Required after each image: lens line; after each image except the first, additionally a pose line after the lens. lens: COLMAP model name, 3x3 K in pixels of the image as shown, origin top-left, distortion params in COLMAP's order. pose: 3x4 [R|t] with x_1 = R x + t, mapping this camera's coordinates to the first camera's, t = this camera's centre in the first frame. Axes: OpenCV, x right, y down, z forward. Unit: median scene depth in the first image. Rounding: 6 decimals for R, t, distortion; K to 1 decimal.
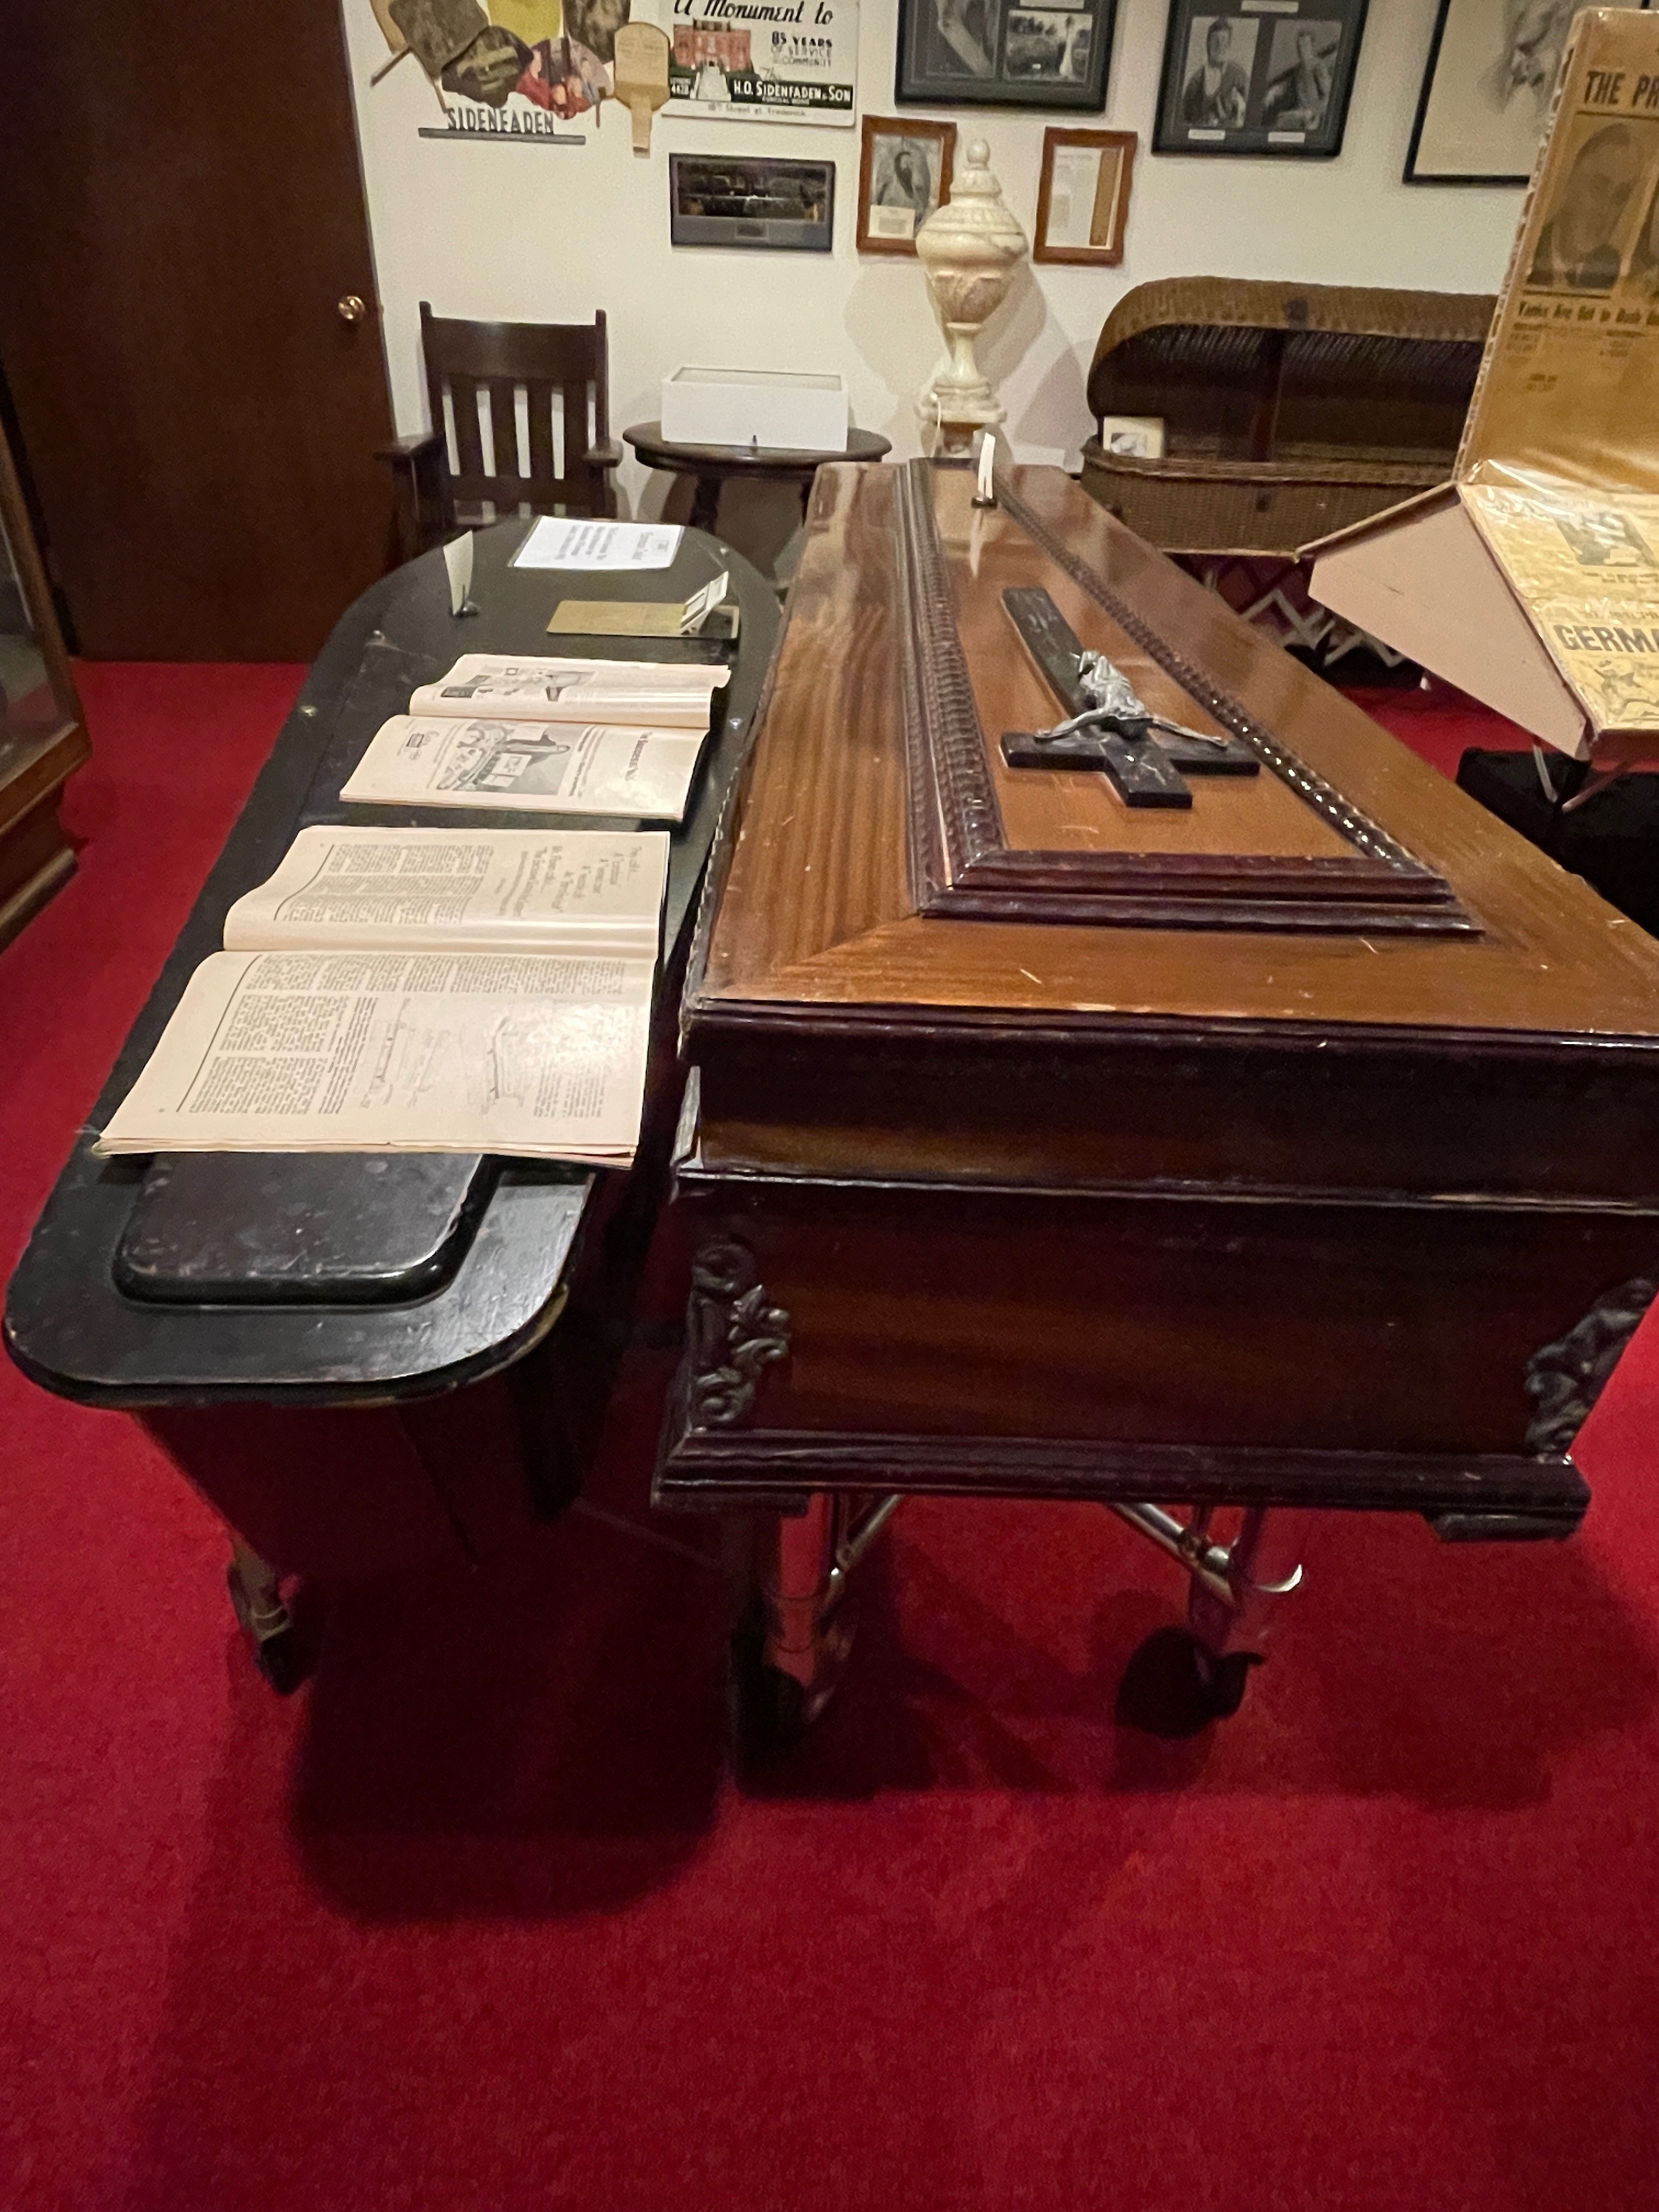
lens RADIAL K [[1349.3, 0, 844.4], [0, 1349.3, 1098.0], [0, 0, 1]] dist [-0.010623, 0.012917]
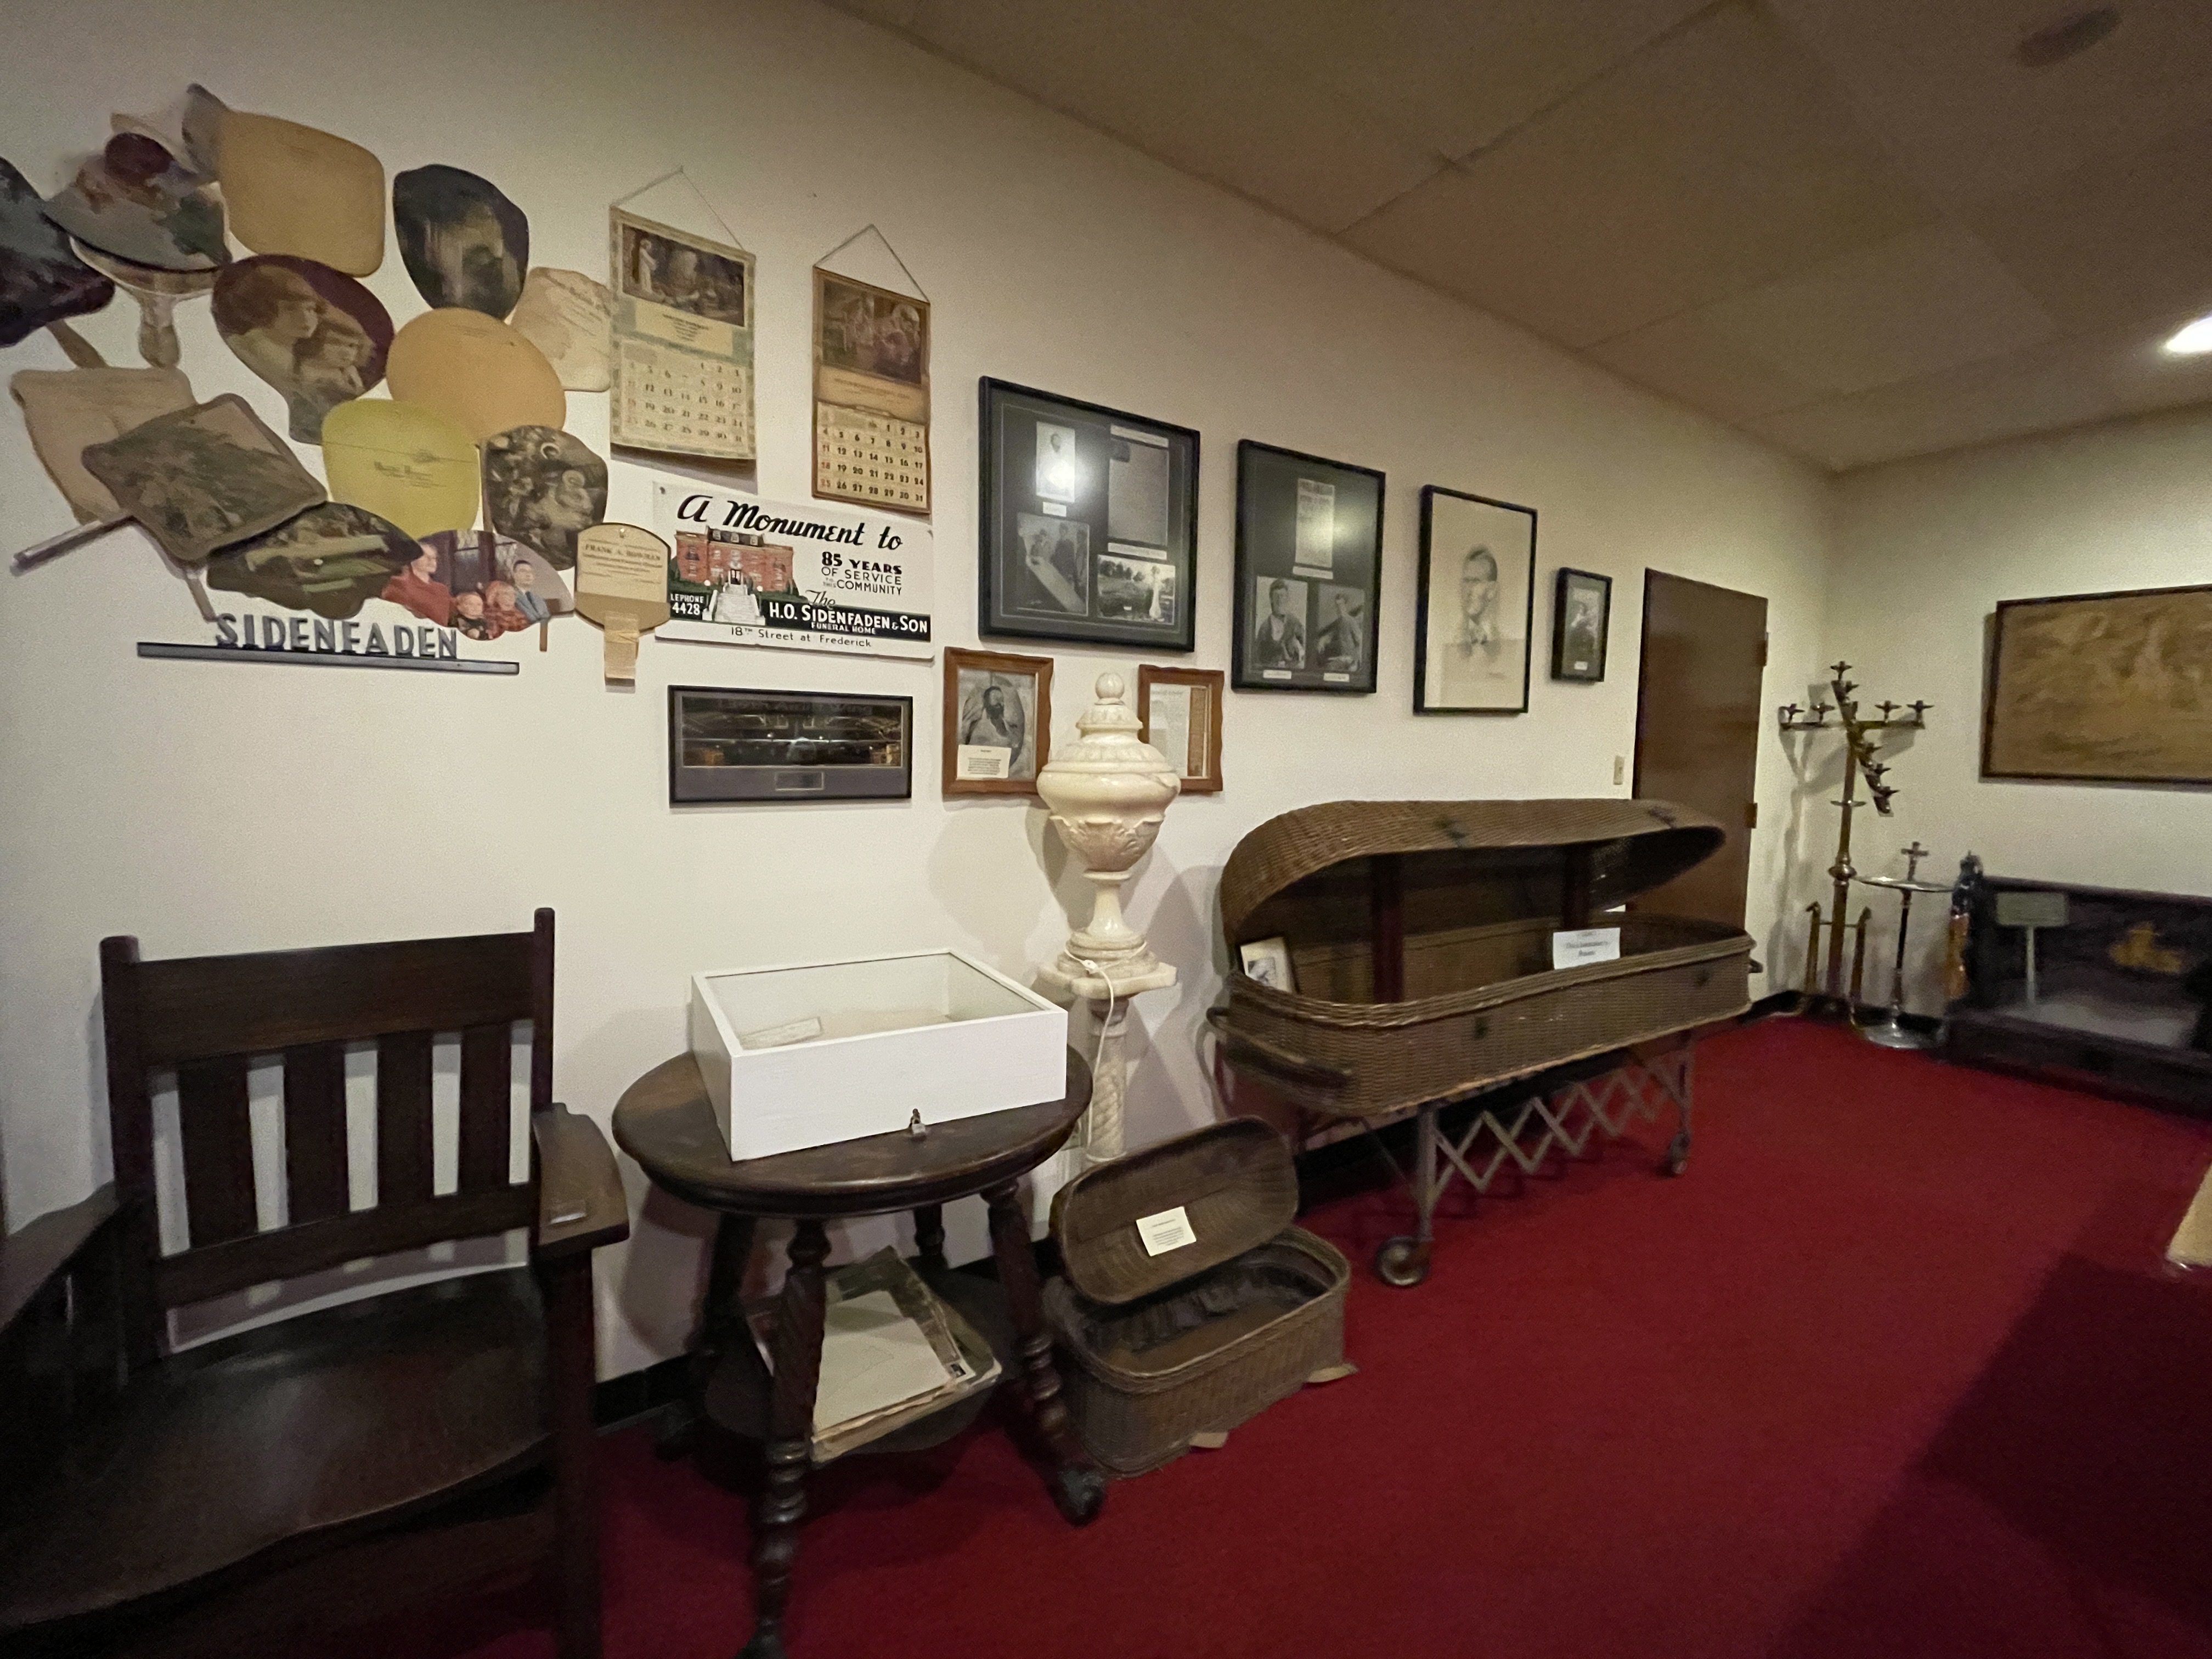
lens RADIAL K [[895.8, 0, 1105.9], [0, 895.8, 819.2], [0, 0, 1]] dist [-0.001342, 0.000097]
pose [[0.871332, -0.066949, 0.486106, -0.162931], [0.286456, 0.873722, -0.393132, -0.417044], [-0.398402, 0.481796, 0.780480, 0.612062]]
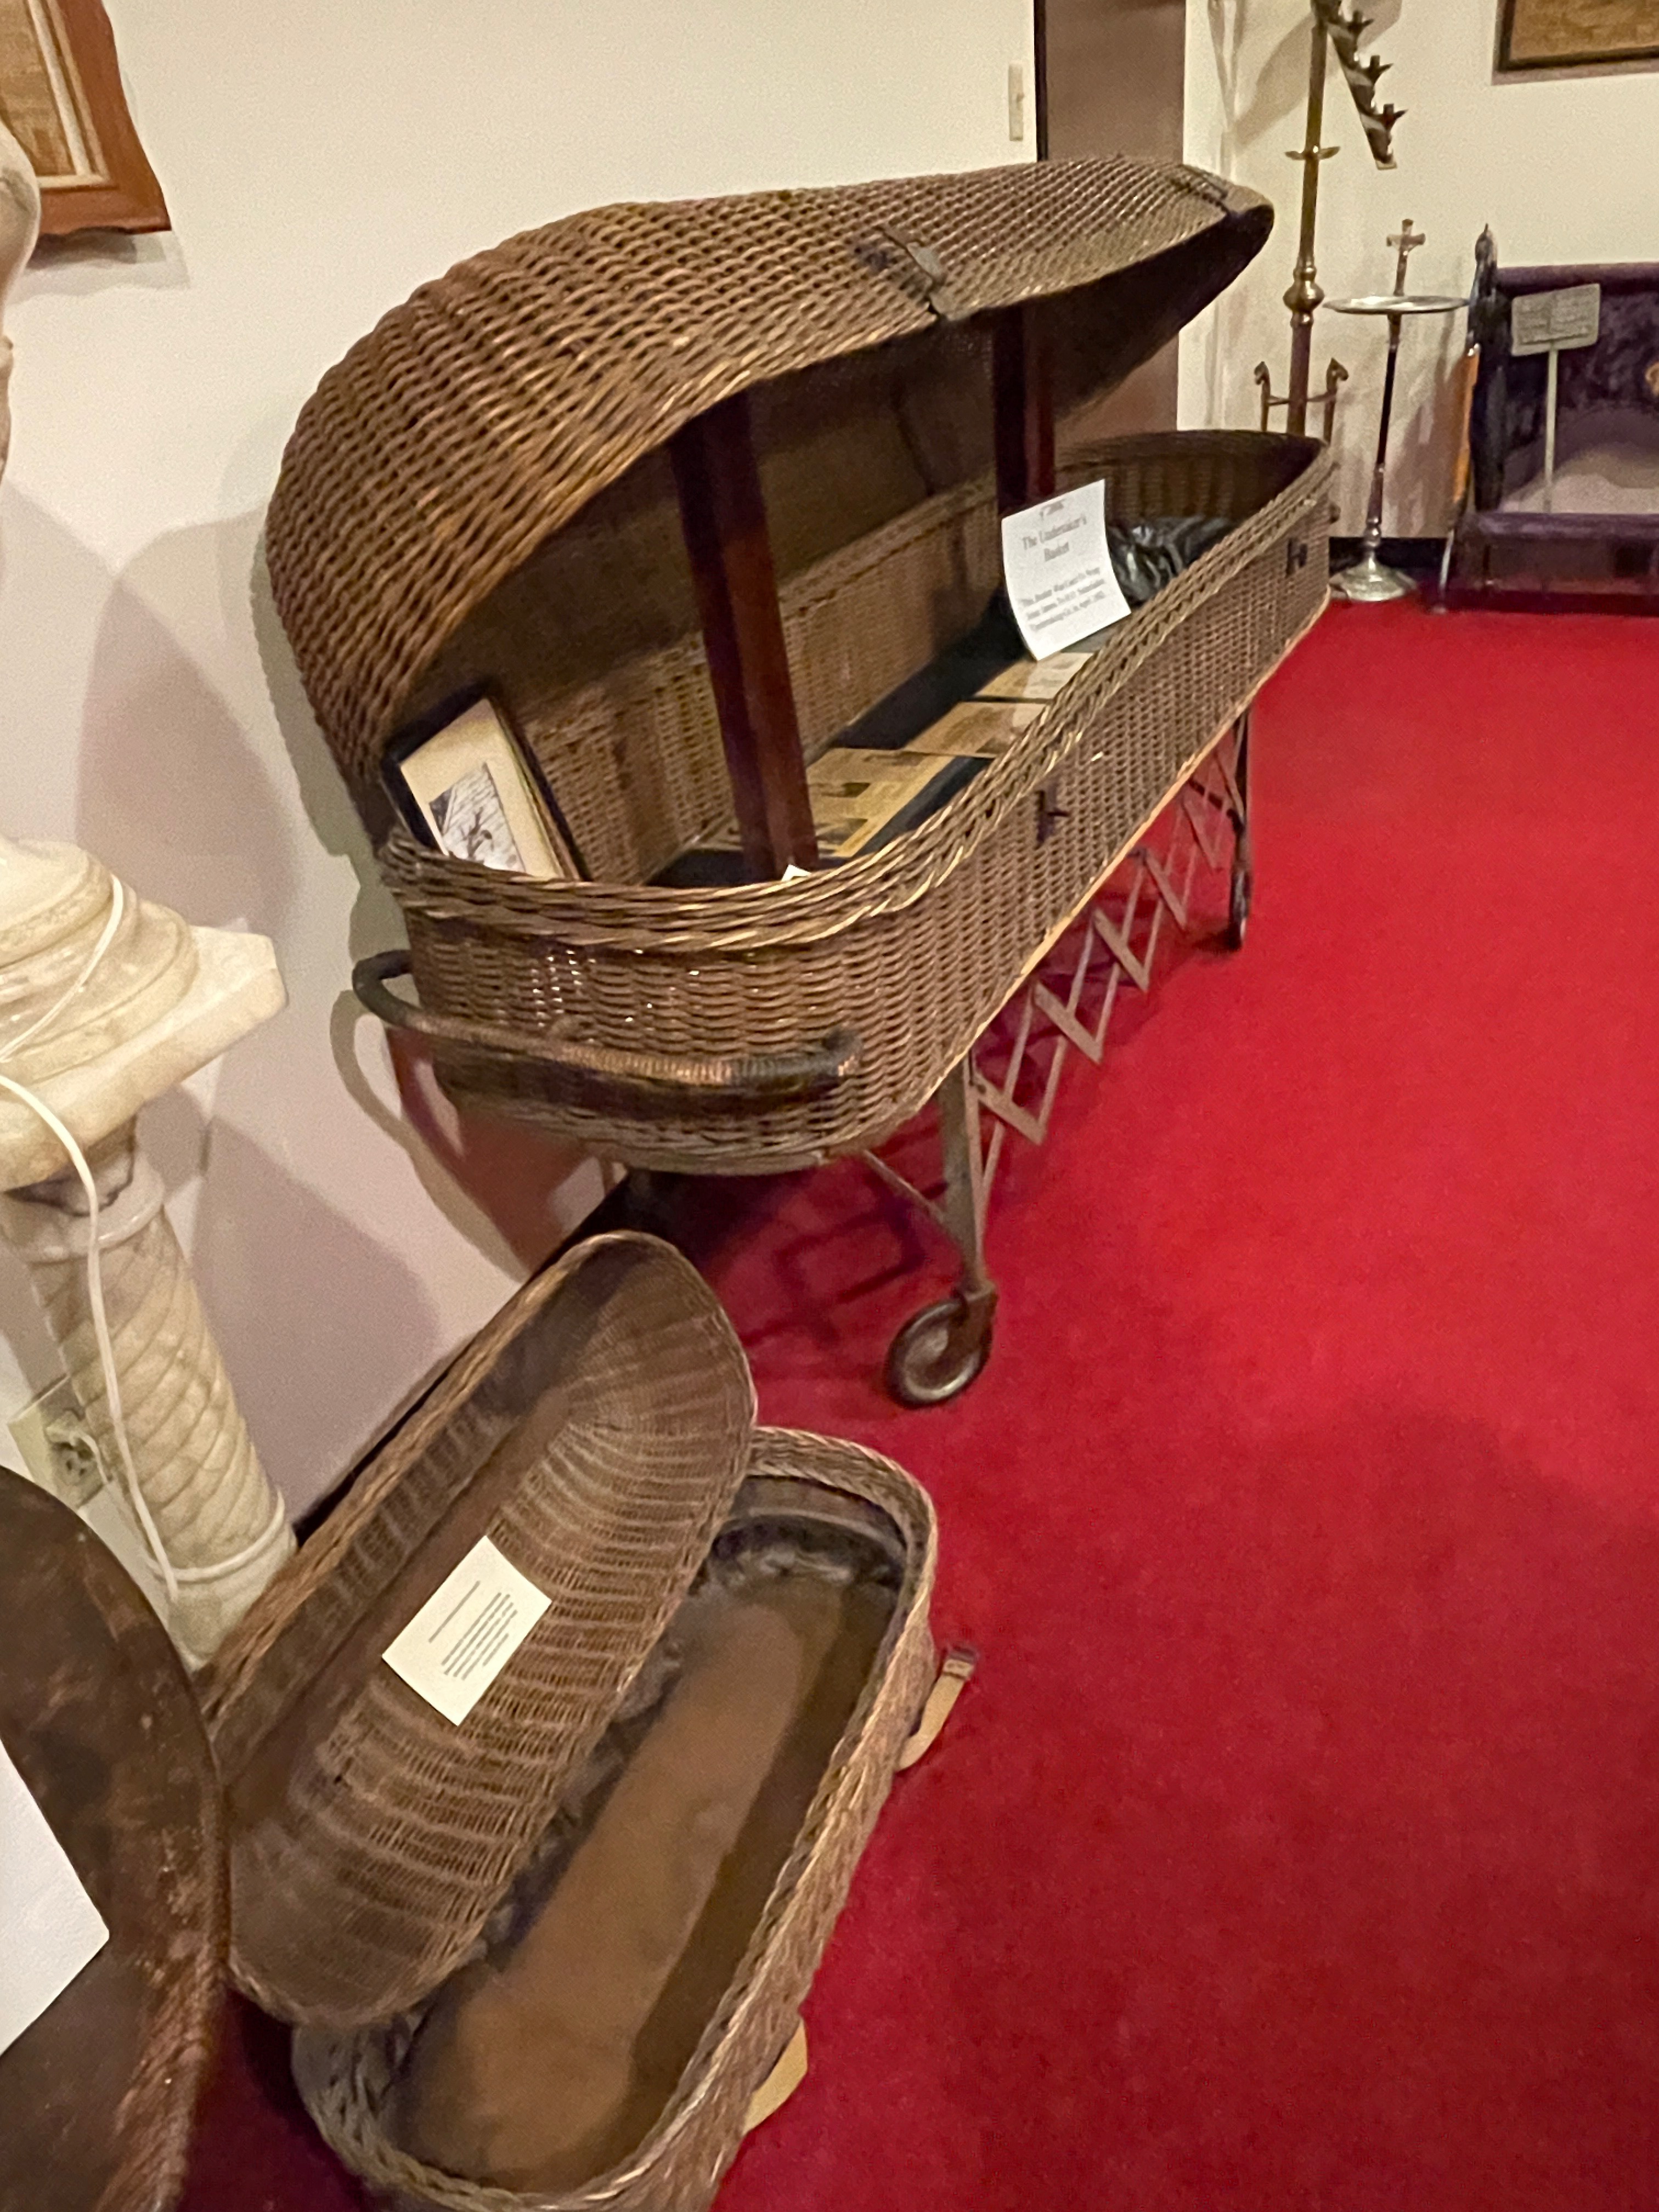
lens RADIAL K [[1544.9, 0, 844.6], [0, 1544.9, 1108.7], [0, 0, 1]] dist [-0.004292, 0.000311]
pose [[0.463595, -0.535102, 0.706219, -0.026407], [0.568512, 0.790986, 0.226133, -0.516983], [-0.679613, 0.296659, 0.670909, 0.822091]]
